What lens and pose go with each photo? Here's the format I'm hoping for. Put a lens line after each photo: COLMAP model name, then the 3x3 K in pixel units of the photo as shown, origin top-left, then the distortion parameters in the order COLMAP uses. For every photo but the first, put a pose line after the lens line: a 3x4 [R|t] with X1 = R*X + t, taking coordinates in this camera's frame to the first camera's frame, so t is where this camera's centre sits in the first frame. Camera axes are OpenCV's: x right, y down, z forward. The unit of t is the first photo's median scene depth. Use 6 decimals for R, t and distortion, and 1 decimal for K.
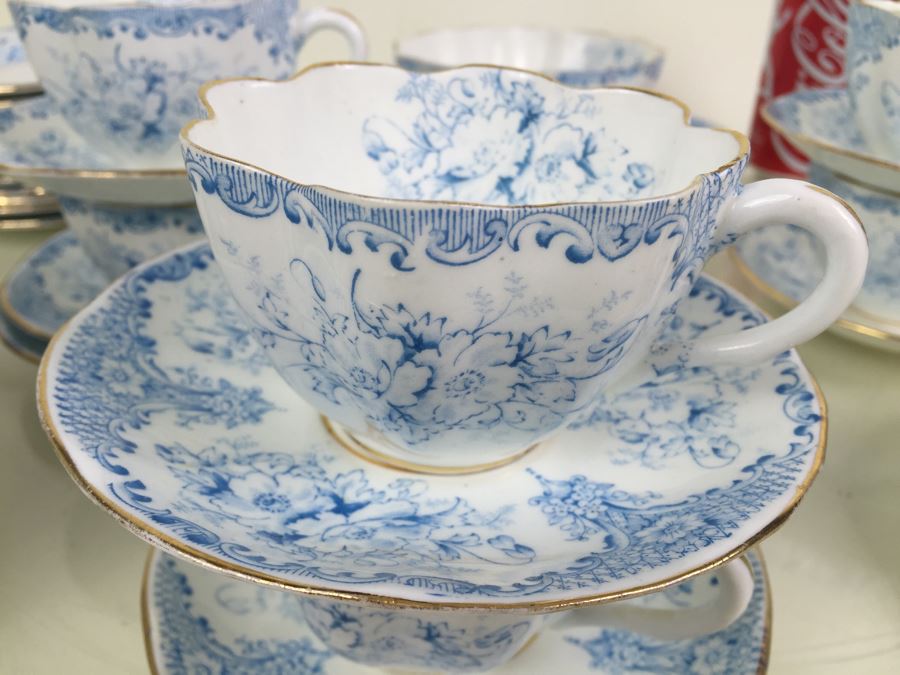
lens RADIAL K [[773.9, 0, 447.8], [0, 773.9, 330.4], [0, 0, 1]] dist [0.079538, -0.144276]
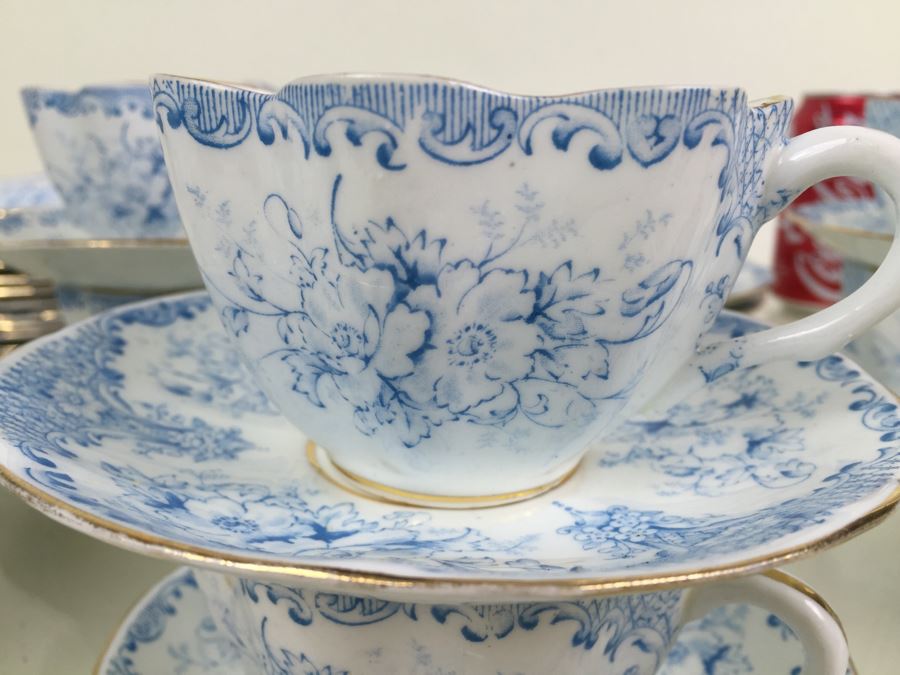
lens RADIAL K [[779.7, 0, 450.0], [0, 779.7, 337.5], [0, 0, 1]] dist [0.091913, -0.197422]
pose [[0.999624, -0.012961, -0.024176, 0.015563], [0.007256, 0.974878, -0.222621, 0.199458], [0.026454, 0.222362, 0.974605, 0.161147]]
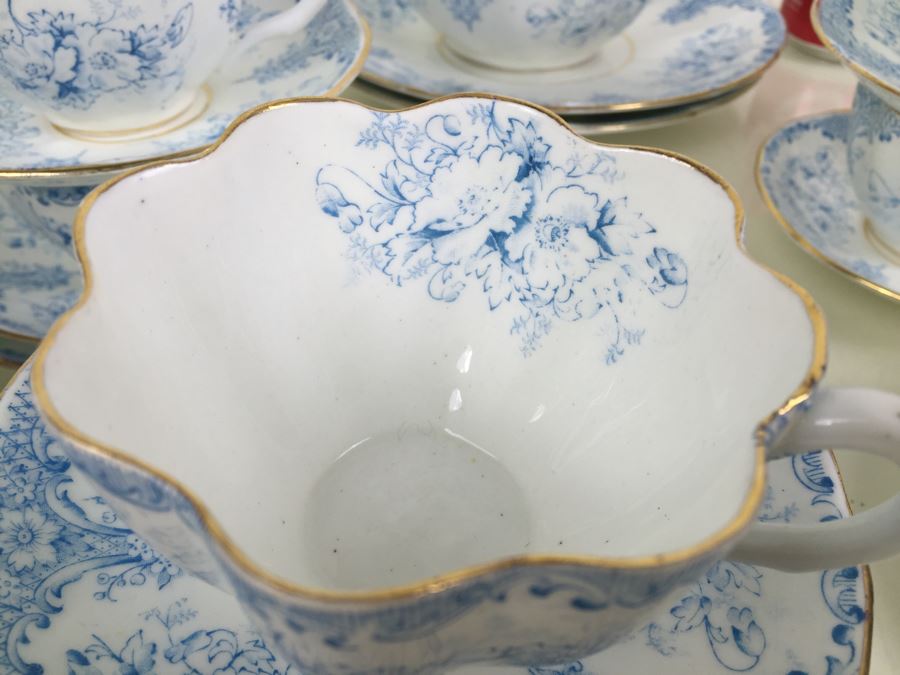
lens RADIAL K [[773.9, 0, 447.8], [0, 773.9, 330.4], [0, 0, 1]] dist [0.079538, -0.144276]
pose [[0.999966, 0.005882, 0.005822, 0.023804], [-0.007117, 0.970243, 0.242028, -0.376803], [-0.004225, -0.242061, 0.970252, 0.262943]]
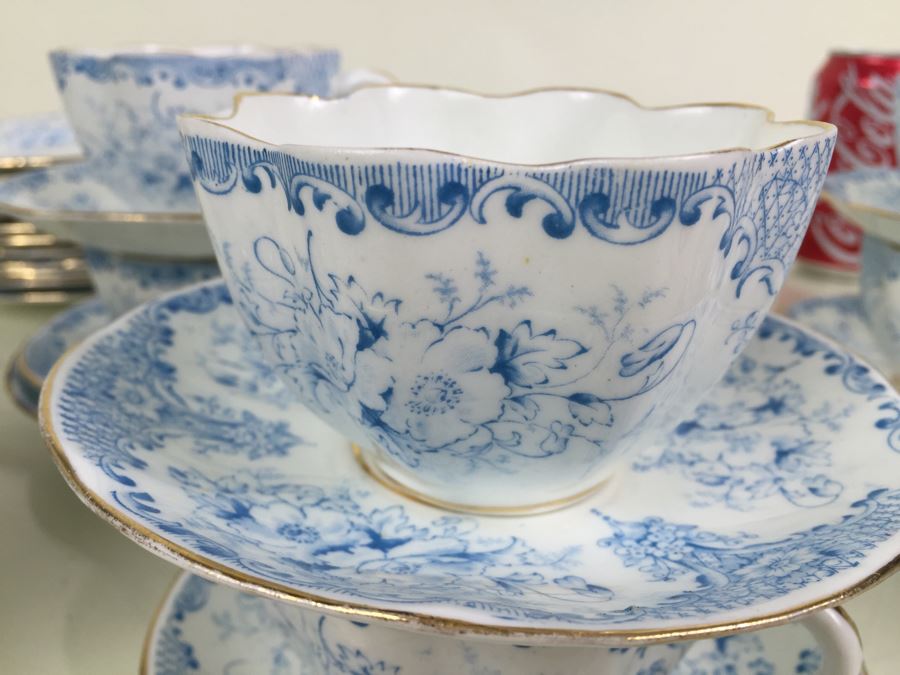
lens RADIAL K [[779.7, 0, 450.0], [0, 779.7, 337.5], [0, 0, 1]] dist [0.091913, -0.197422]
pose [[0.999604, 0.012704, -0.025103, -0.037432], [-0.016012, 0.990534, -0.136333, 0.113899], [0.023134, 0.136681, 0.990345, 0.110697]]
